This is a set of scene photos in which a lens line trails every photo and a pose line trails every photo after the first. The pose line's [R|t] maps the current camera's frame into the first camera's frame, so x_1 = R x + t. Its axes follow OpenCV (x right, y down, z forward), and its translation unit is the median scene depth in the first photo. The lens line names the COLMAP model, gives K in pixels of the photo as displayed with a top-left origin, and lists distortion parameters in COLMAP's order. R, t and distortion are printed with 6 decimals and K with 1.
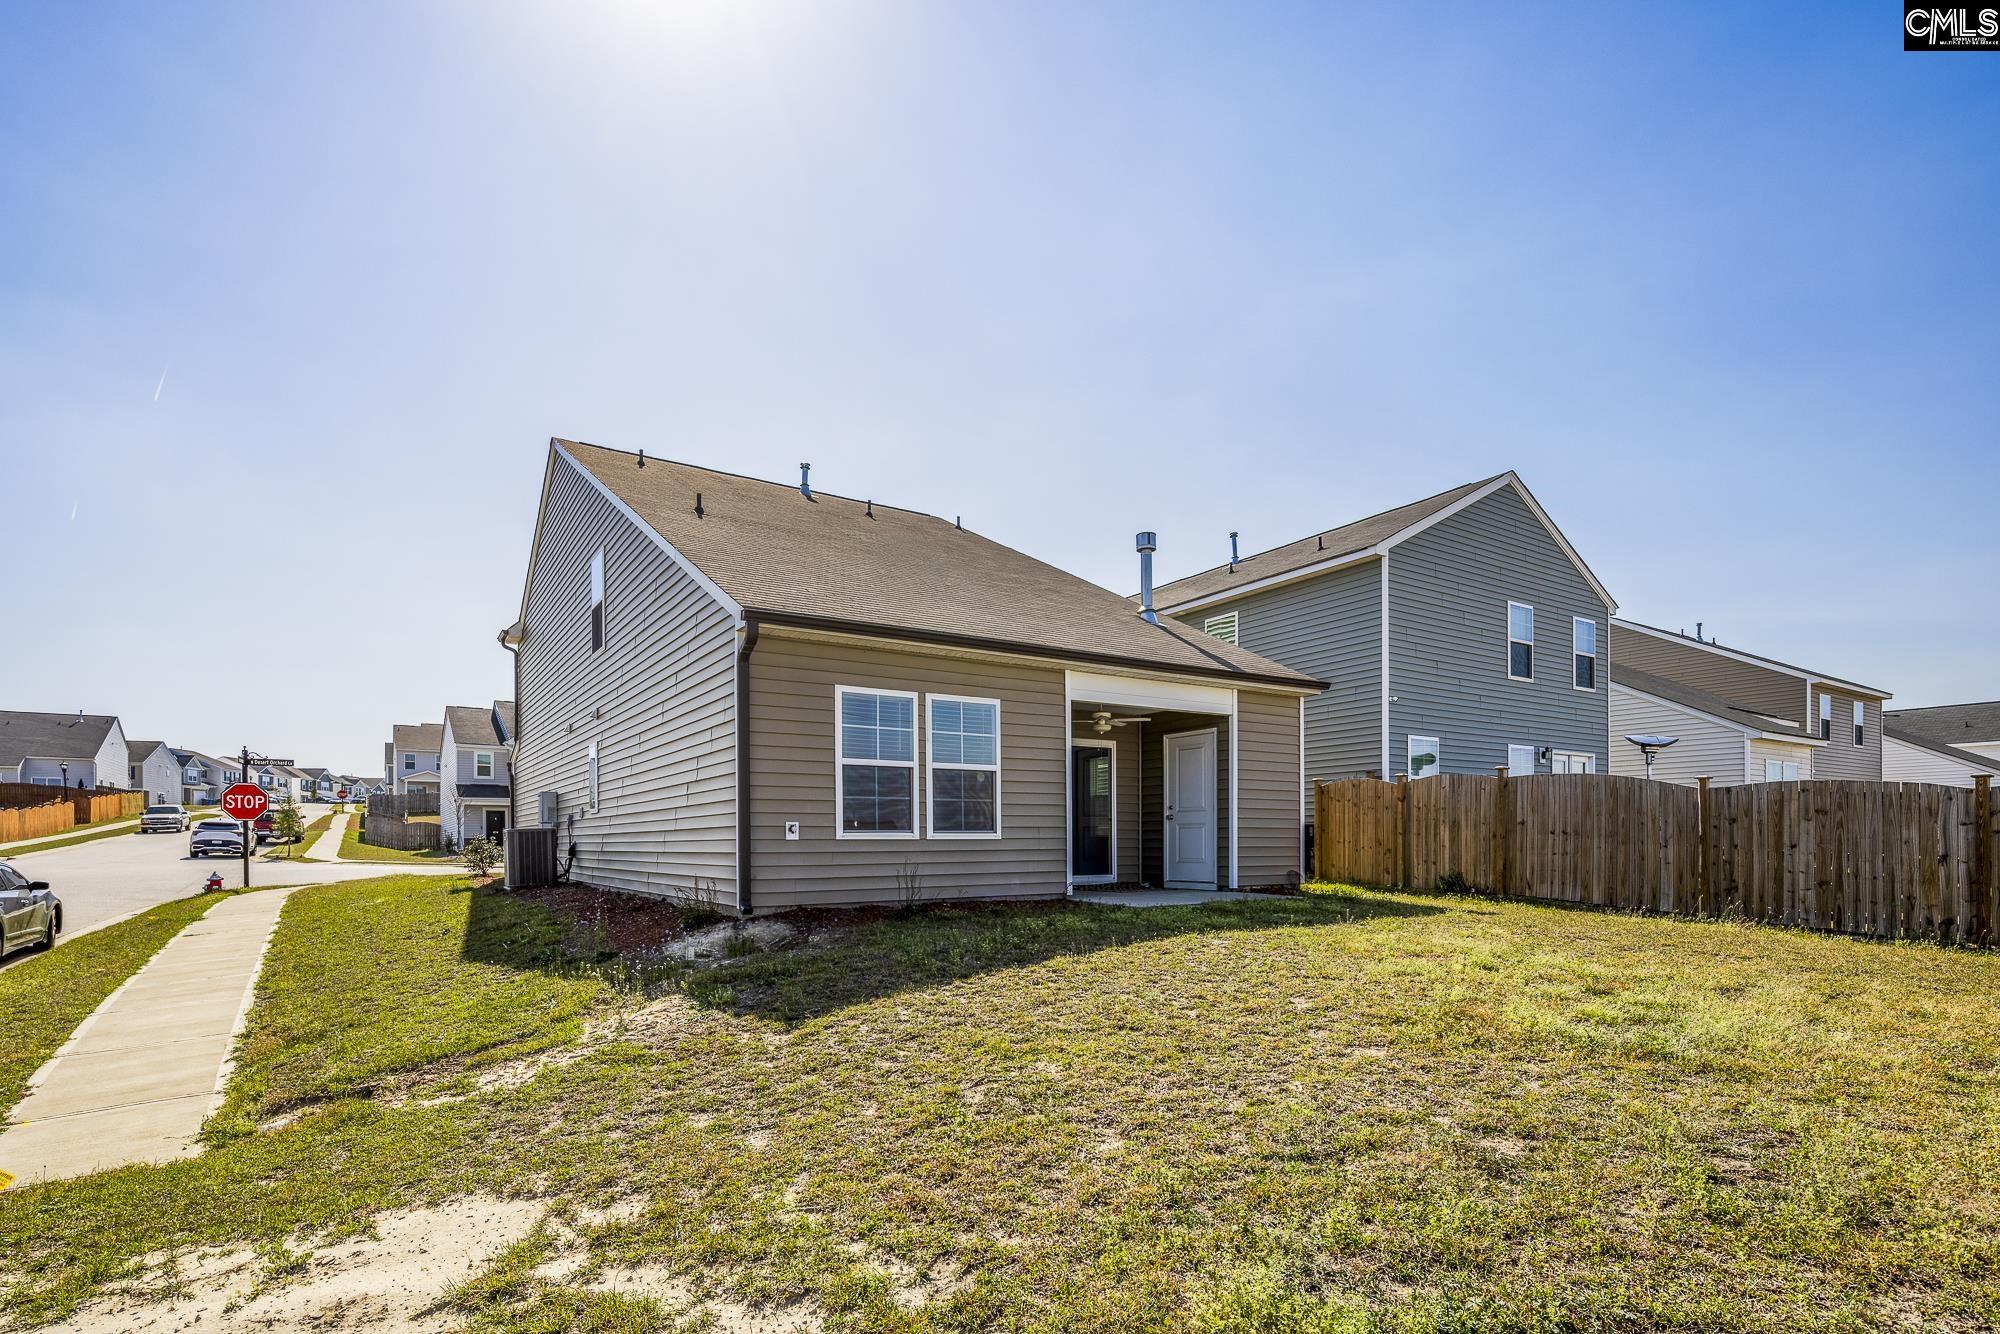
lens RADIAL K [[969.6, 0, 1002.2], [0, 969.6, 858.3], [0, 0, 1]] dist [-0.002566, -0.000115]
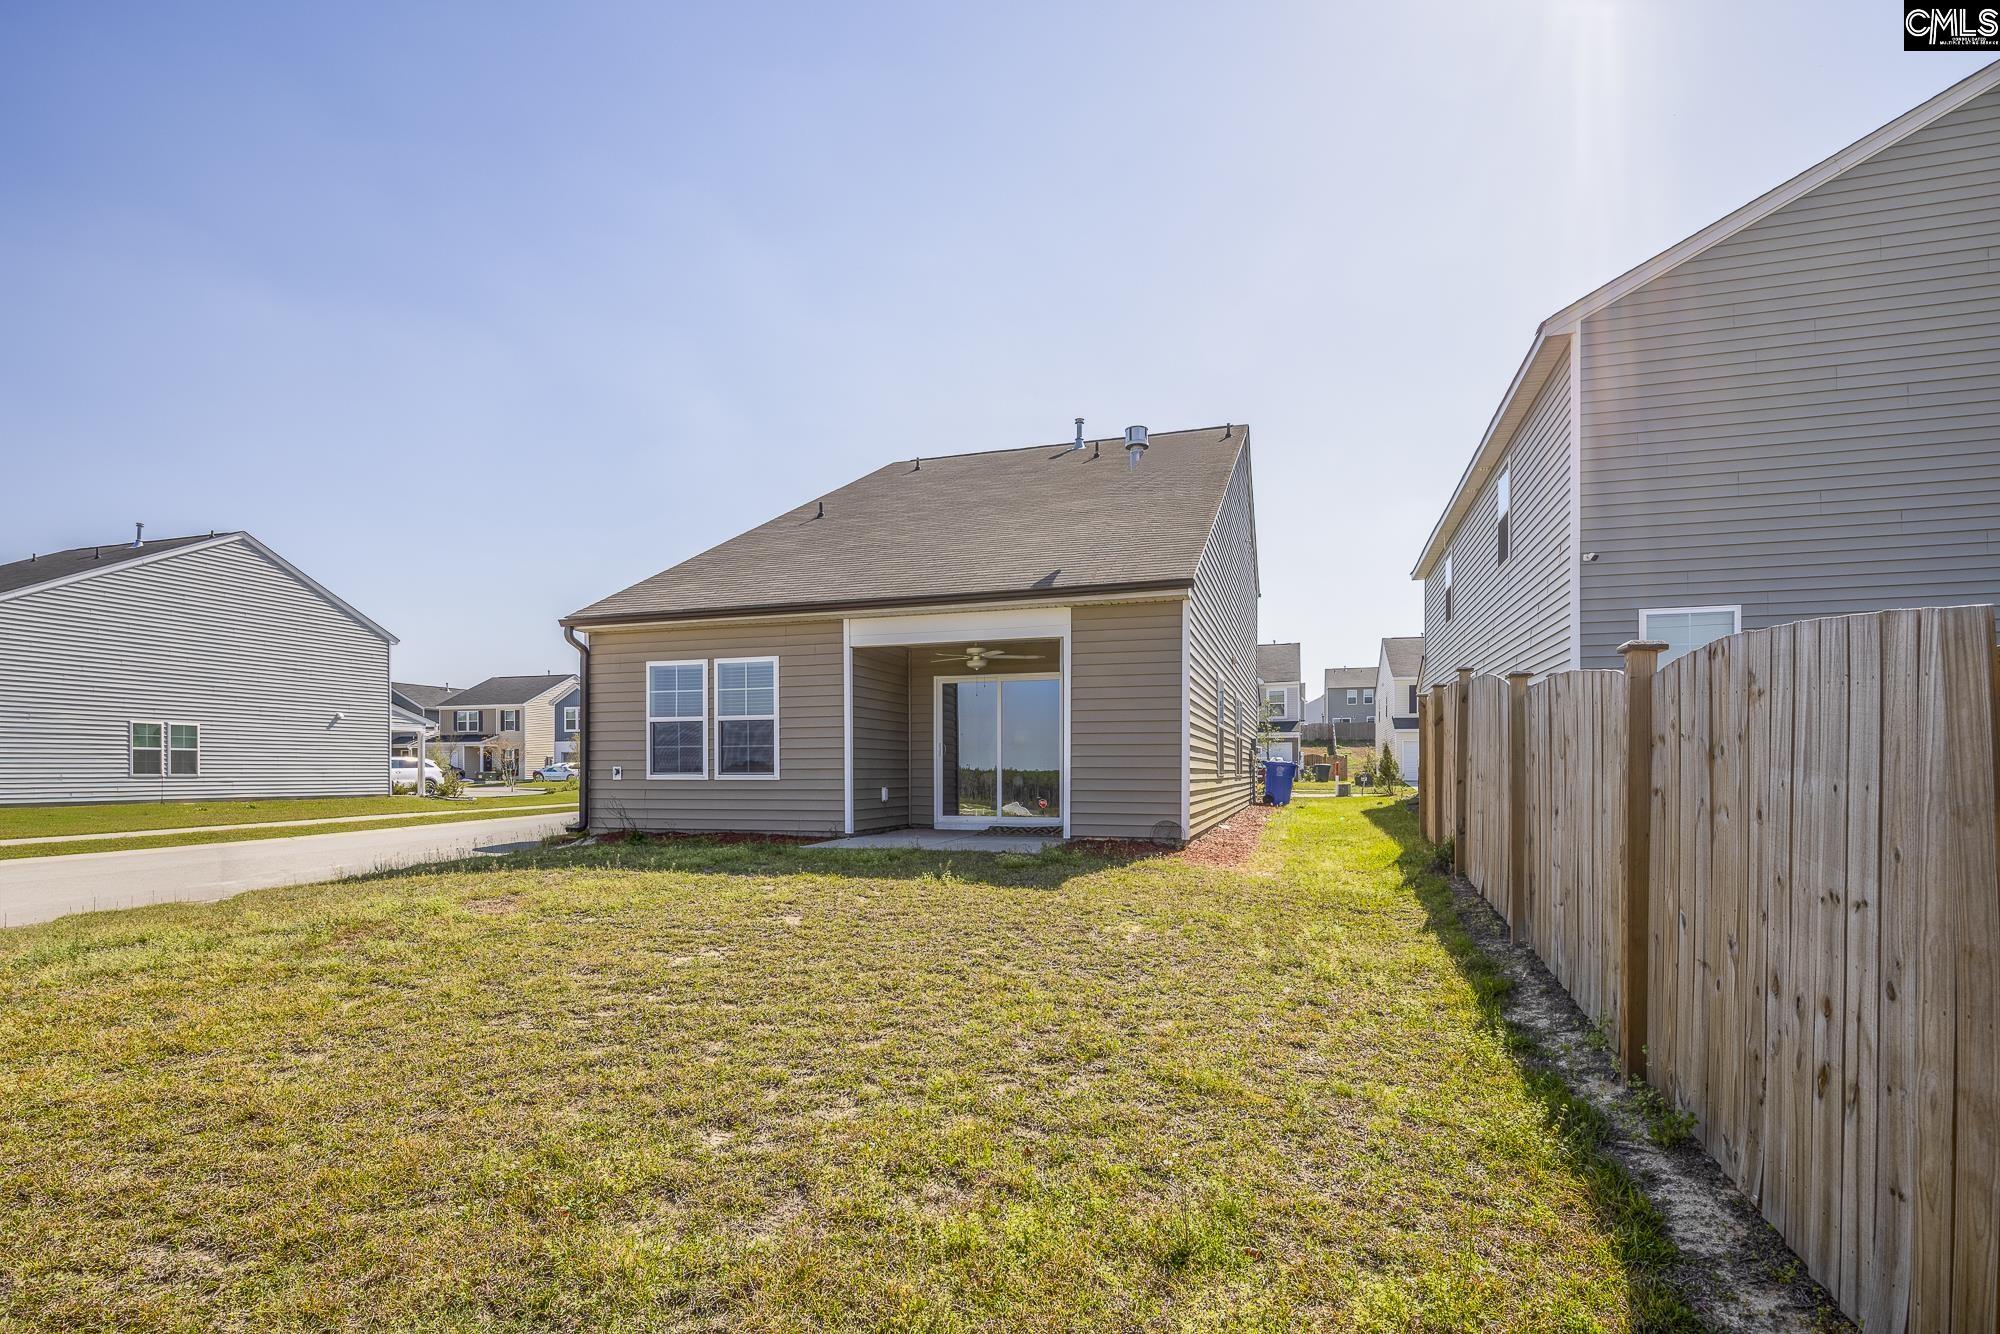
lens RADIAL K [[971.9, 0, 995.5], [0, 971.9, 783.4], [0, 0, 1]] dist [0.000104, 0.000252]
pose [[0.629170, 0.012918, -0.777160, 1.042434], [-0.014983, 0.999878, 0.004490, -0.025085], [0.777123, 0.008819, 0.629287, 0.491910]]
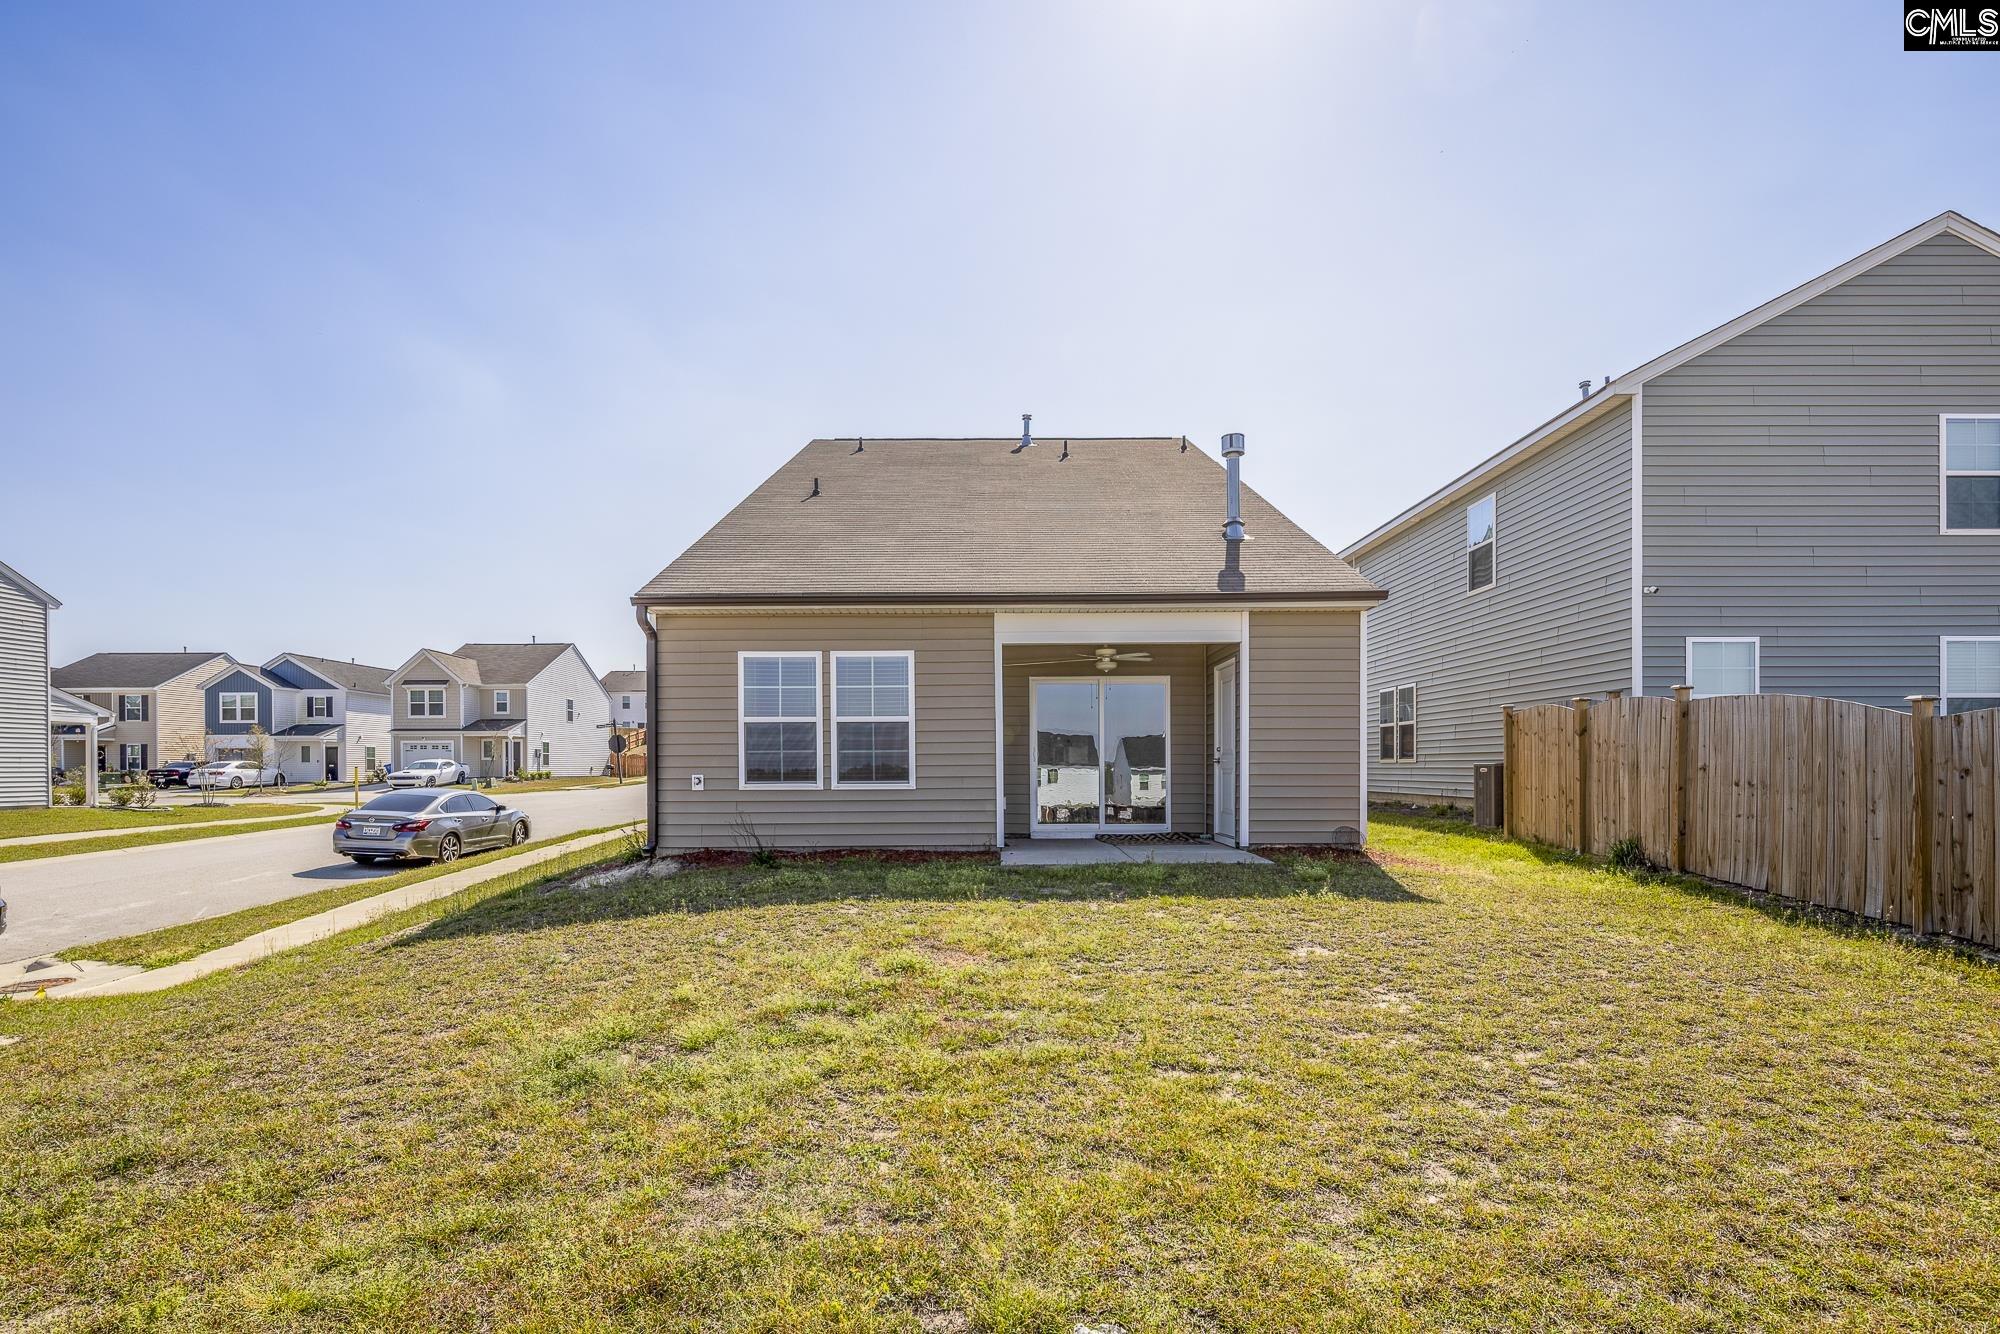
lens RADIAL K [[971.9, 0, 995.5], [0, 971.9, 783.4], [0, 0, 1]] dist [0.000104, 0.000252]
pose [[0.838238, 0.010046, -0.545212, 0.625980], [-0.008310, 0.999950, 0.005650, -0.032596], [0.545241, -0.000205, 0.838279, 0.201608]]
